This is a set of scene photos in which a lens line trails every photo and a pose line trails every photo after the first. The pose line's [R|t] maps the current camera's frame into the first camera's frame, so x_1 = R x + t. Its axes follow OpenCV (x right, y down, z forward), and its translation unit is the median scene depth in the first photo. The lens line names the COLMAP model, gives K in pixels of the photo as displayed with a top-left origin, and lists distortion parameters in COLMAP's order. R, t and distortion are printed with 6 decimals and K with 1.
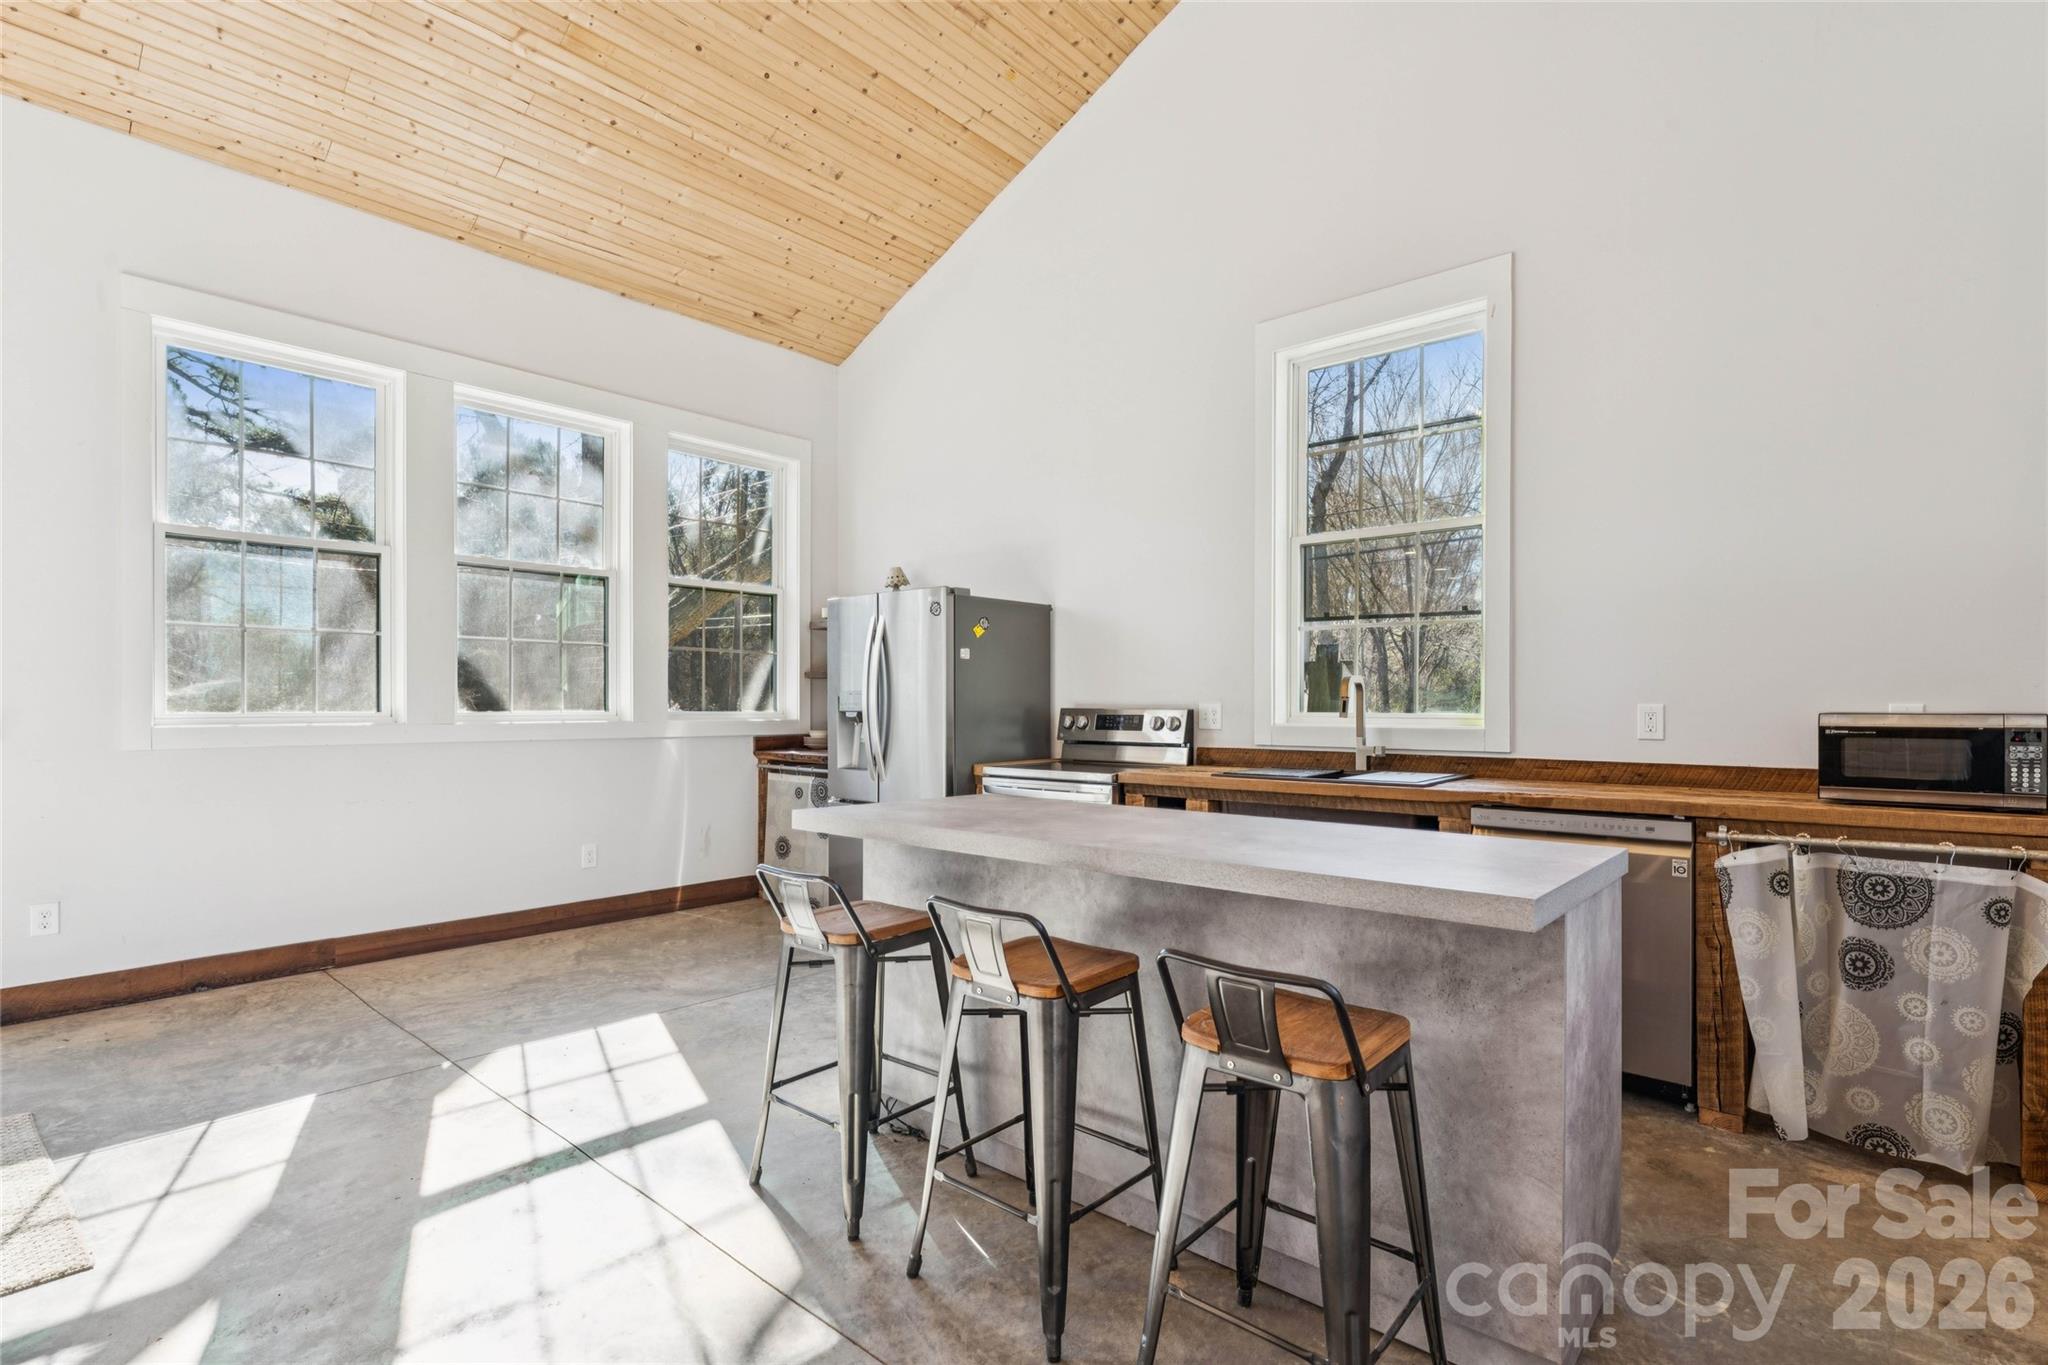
lens RADIAL K [[972.0, 0, 1028.0], [0, 972.0, 703.7], [0, 0, 1]] dist [0.003451, 0.000366]
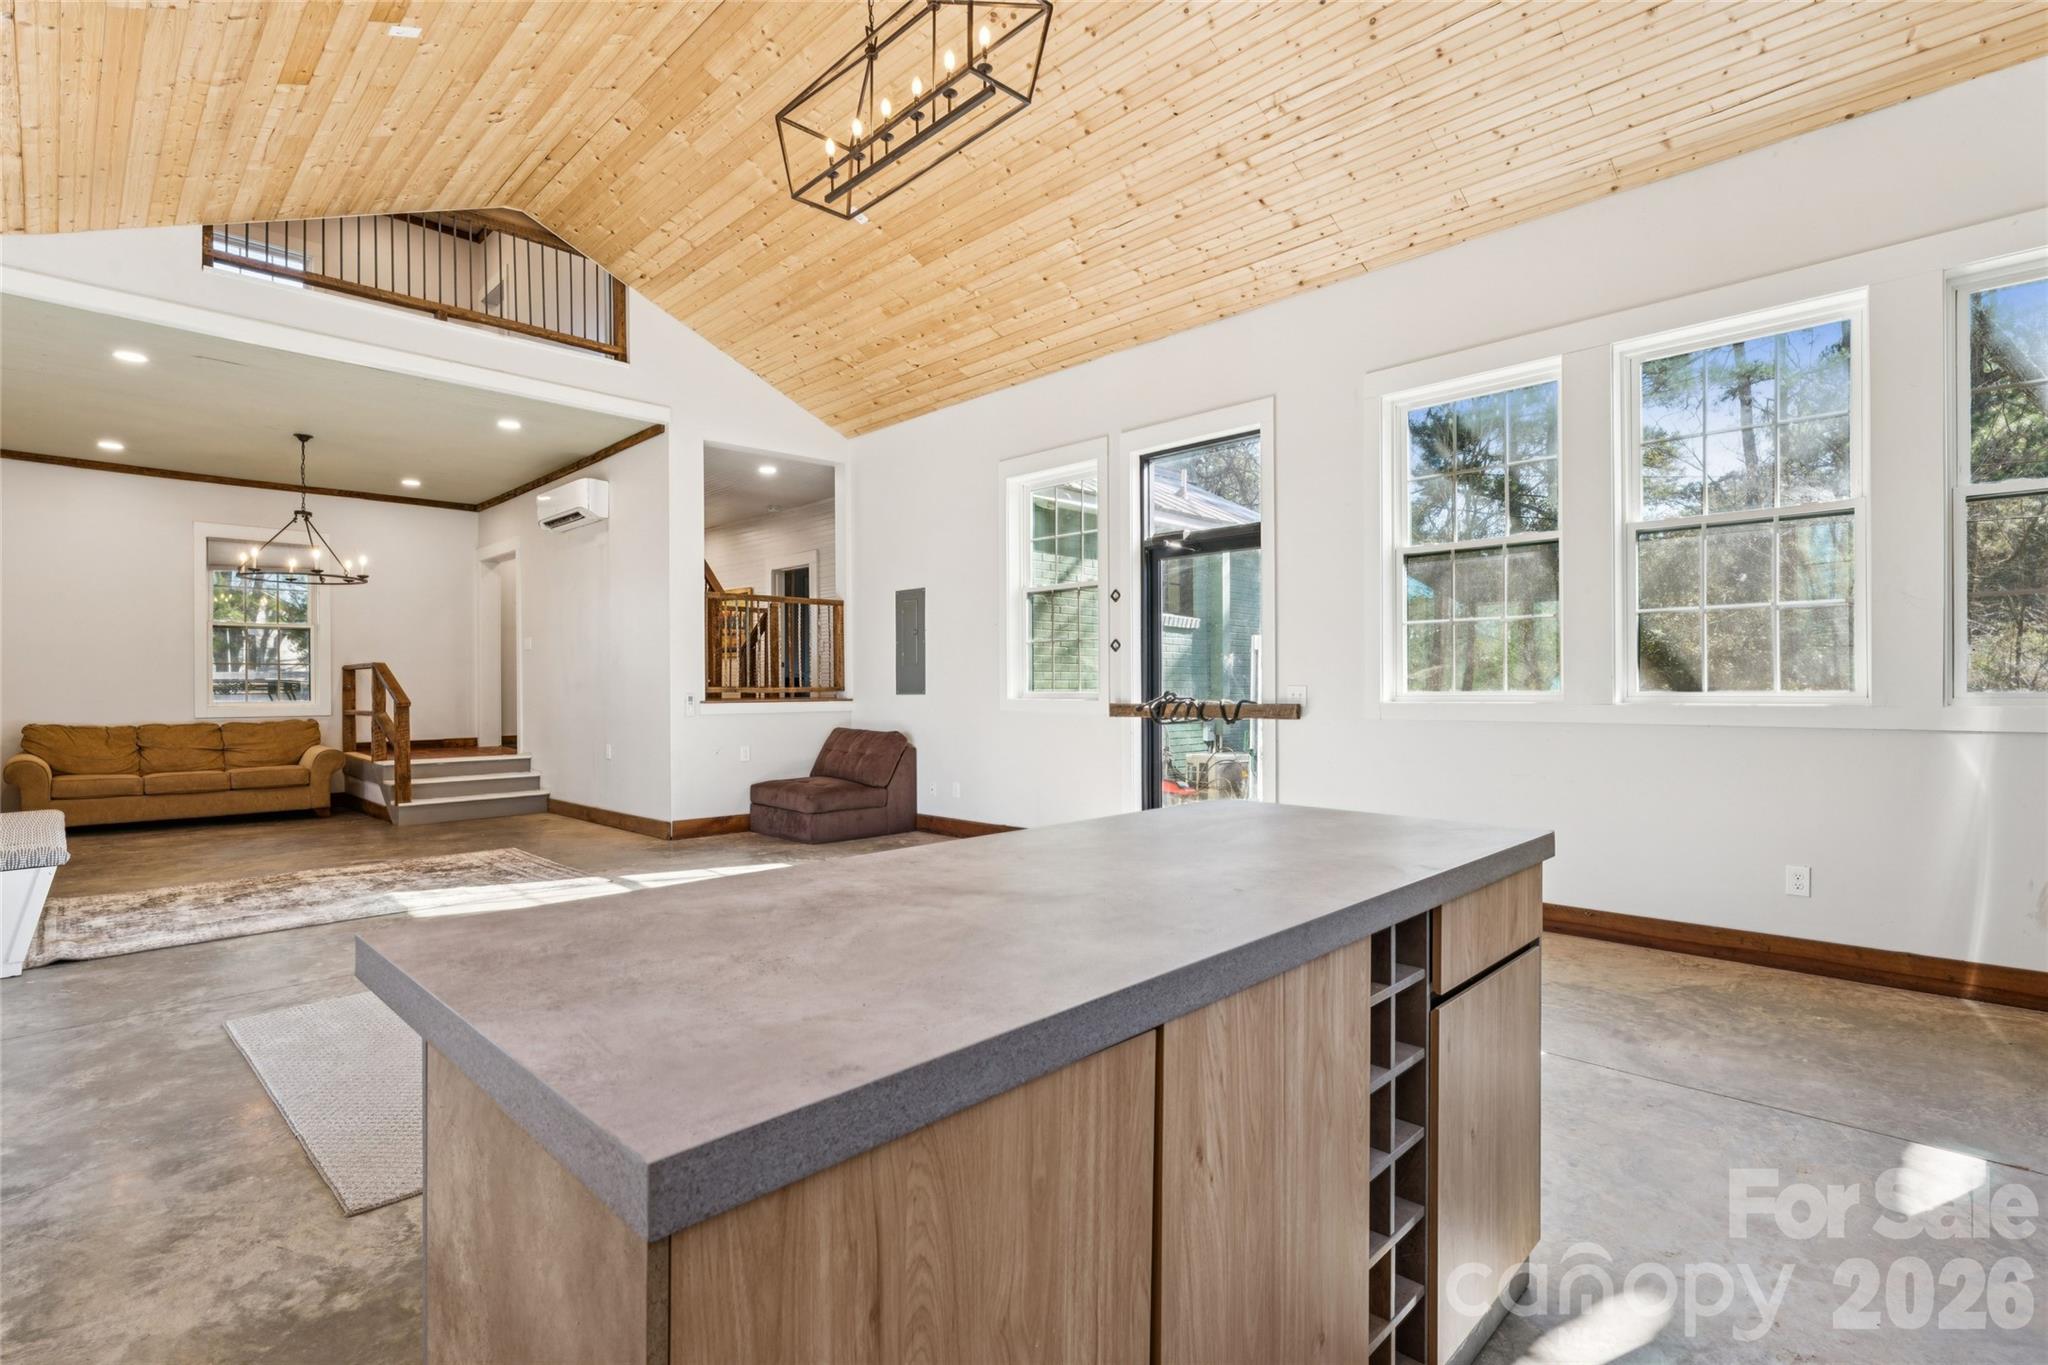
lens RADIAL K [[972.0, 0, 1028.0], [0, 972.0, 703.7], [0, 0, 1]] dist [0.003451, 0.000366]
pose [[-0.068473, 0.010820, -0.997594, 0.392421], [0.009143, 0.999906, 0.010217, 0.003663], [0.997611, -0.008421, -0.068566, 0.496696]]
